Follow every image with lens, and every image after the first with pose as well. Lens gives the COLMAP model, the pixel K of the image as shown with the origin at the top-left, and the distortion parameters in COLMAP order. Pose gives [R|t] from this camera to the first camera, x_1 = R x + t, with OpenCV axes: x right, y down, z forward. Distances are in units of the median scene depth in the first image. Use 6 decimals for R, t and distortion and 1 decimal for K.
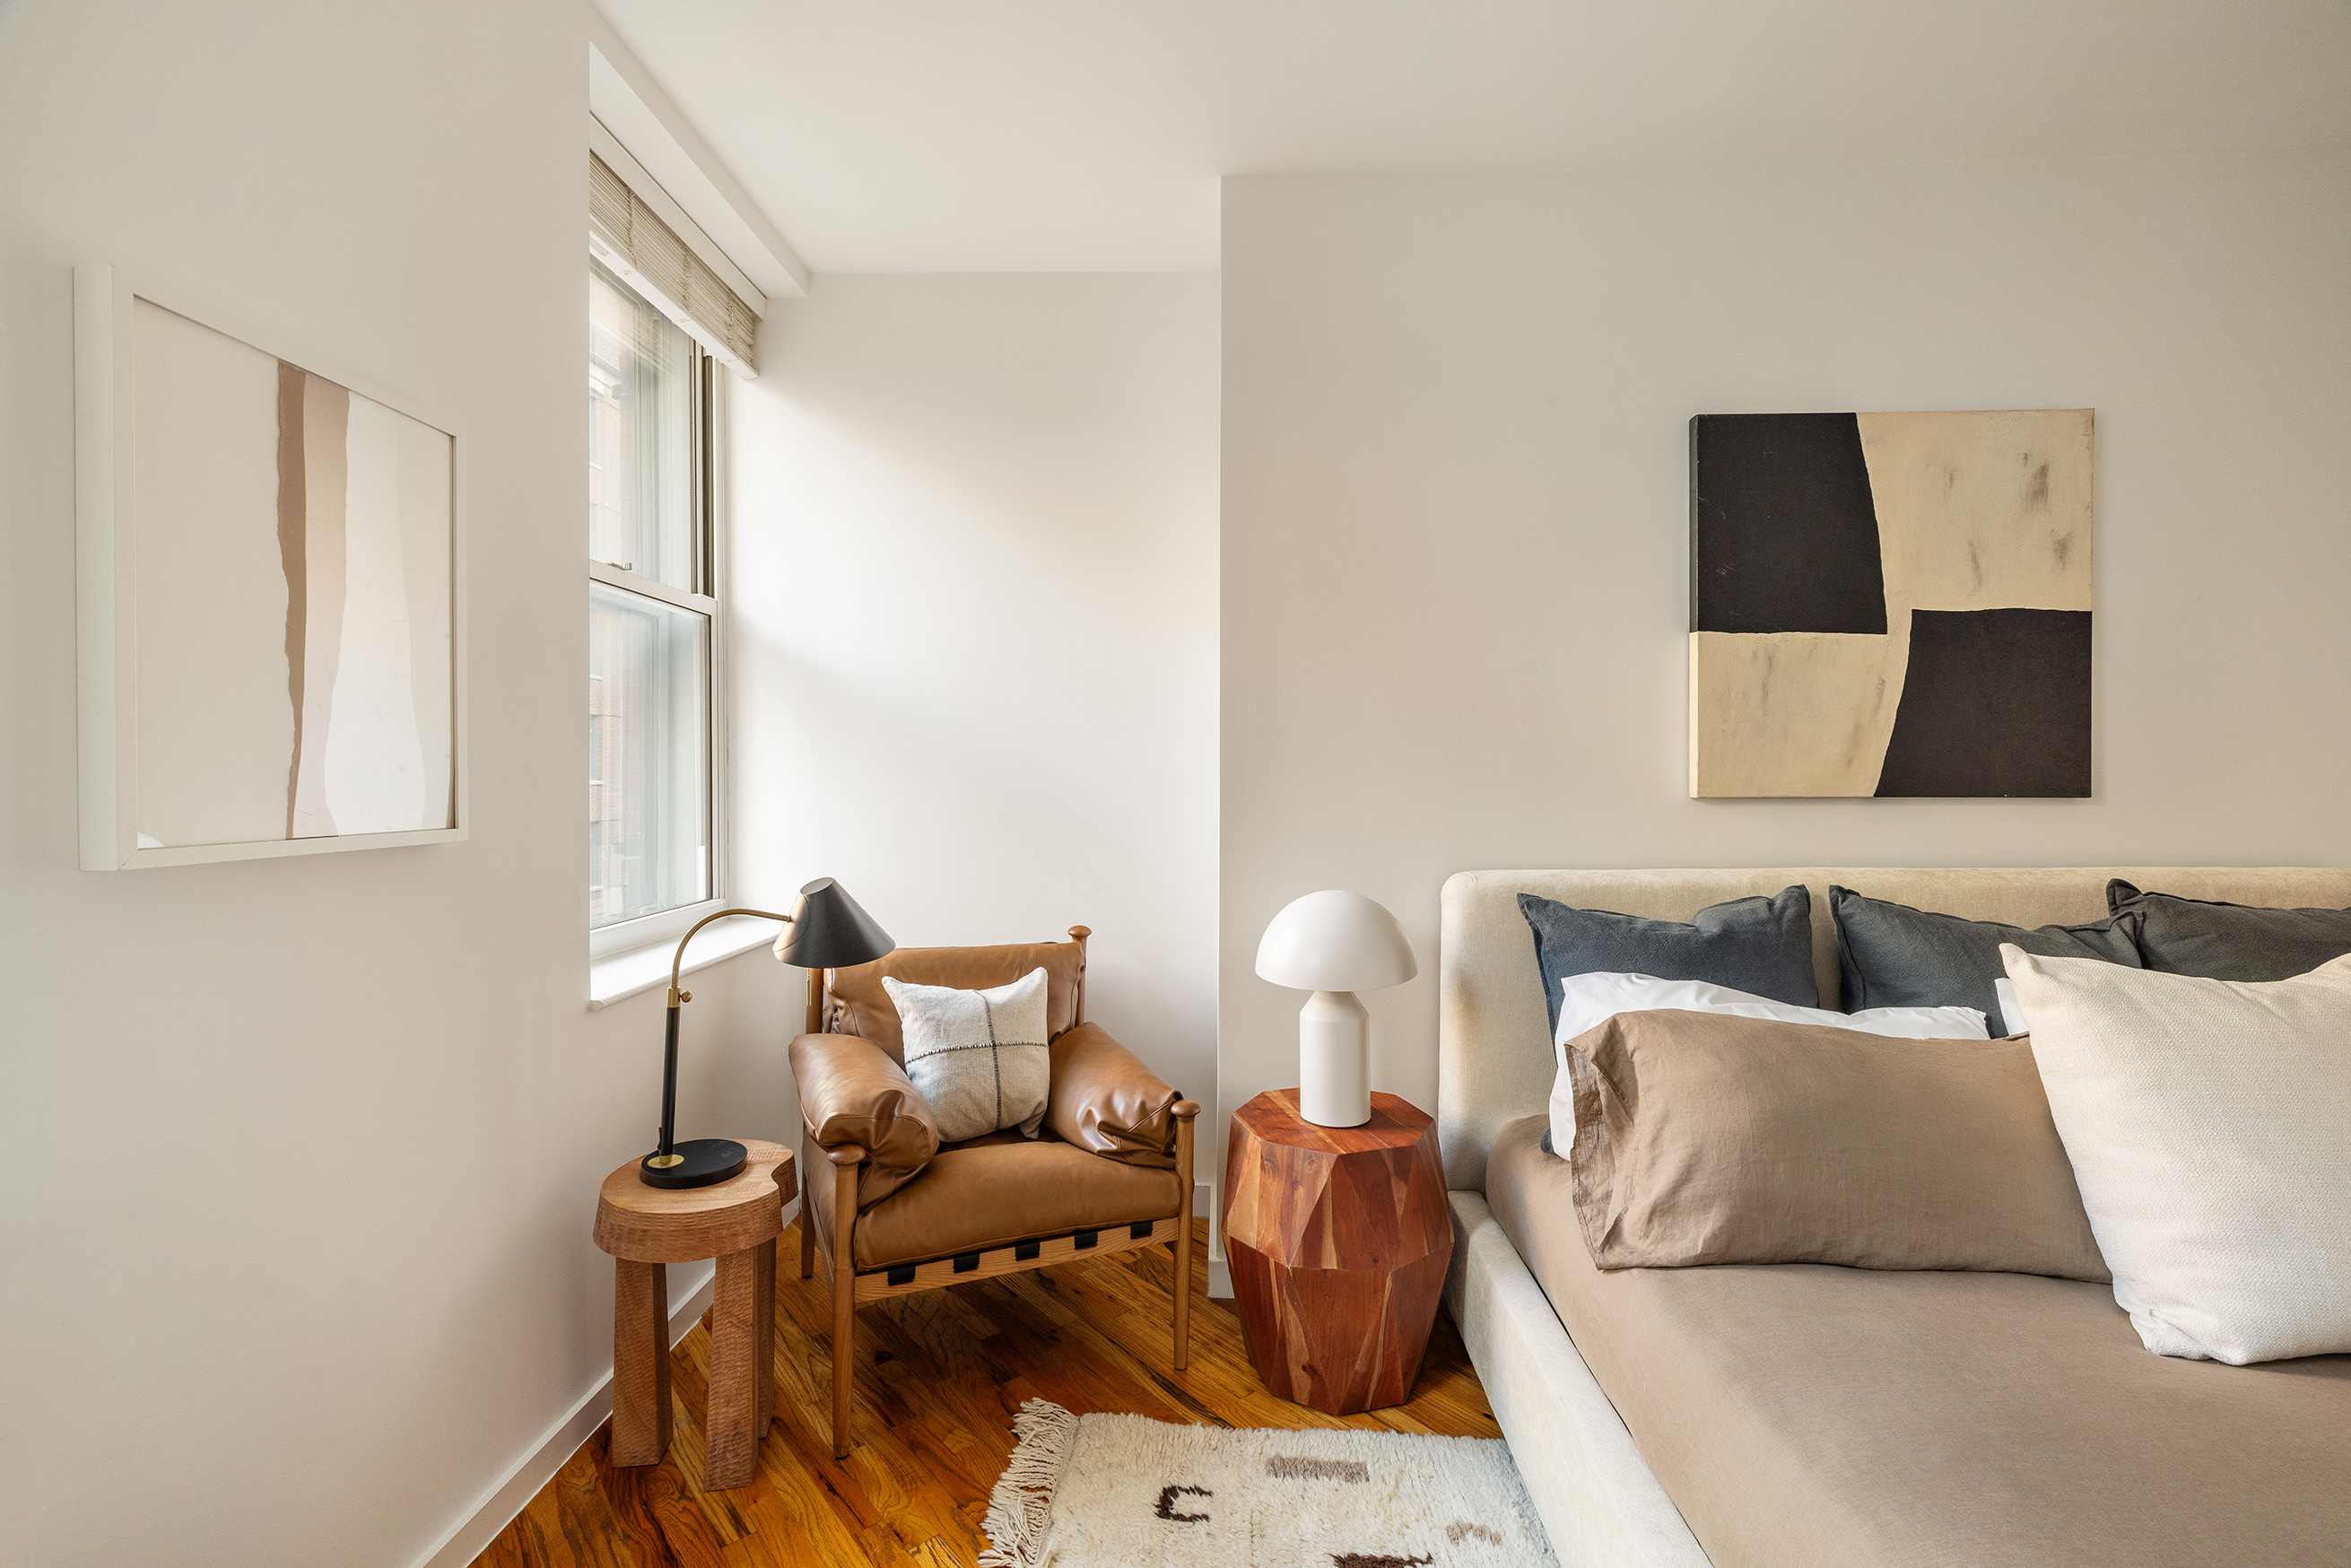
lens RADIAL K [[998.5, 0, 1175.4], [0, 998.5, 785.5], [0, 0, 1]] dist [0.001814, 0.000257]
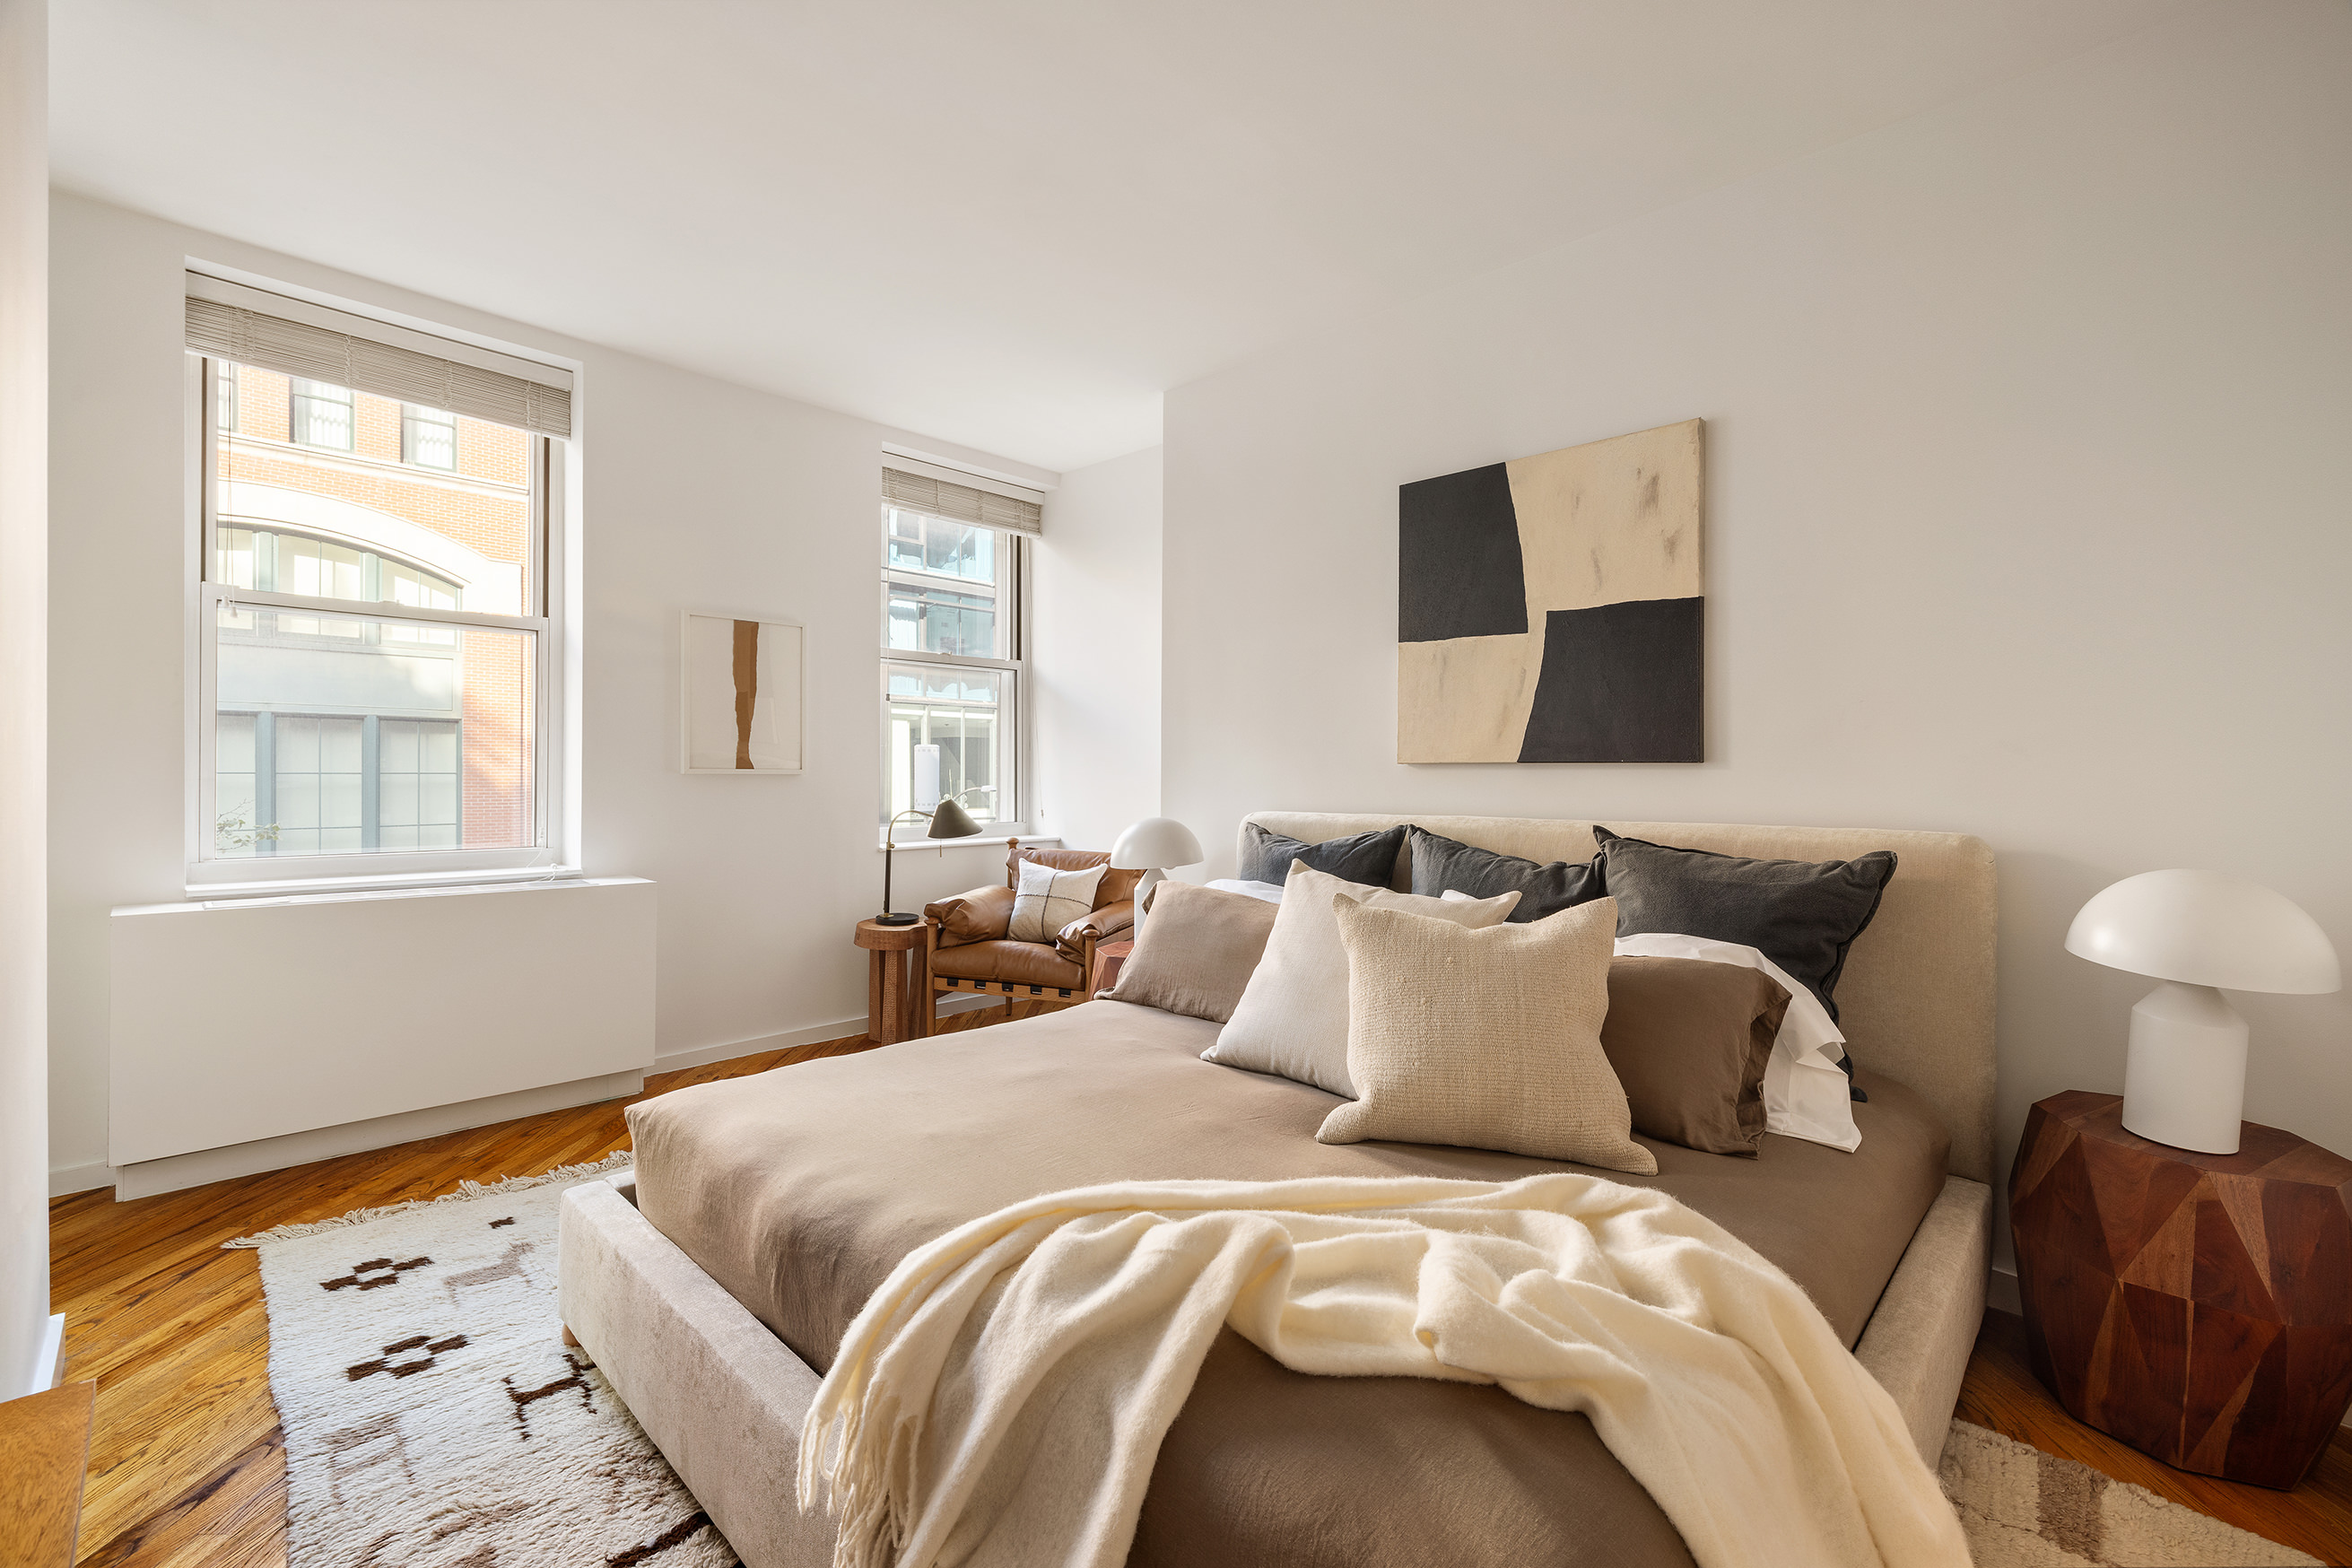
lens RADIAL K [[998.9, 0, 1172.2], [0, 998.9, 782.5], [0, 0, 1]] dist [0.001814, 0.000257]
pose [[0.741274, 0.010249, -0.671125, 1.225154], [-0.009280, 0.999944, 0.005021, 0.034490], [0.671139, 0.002506, 0.741328, -0.230192]]
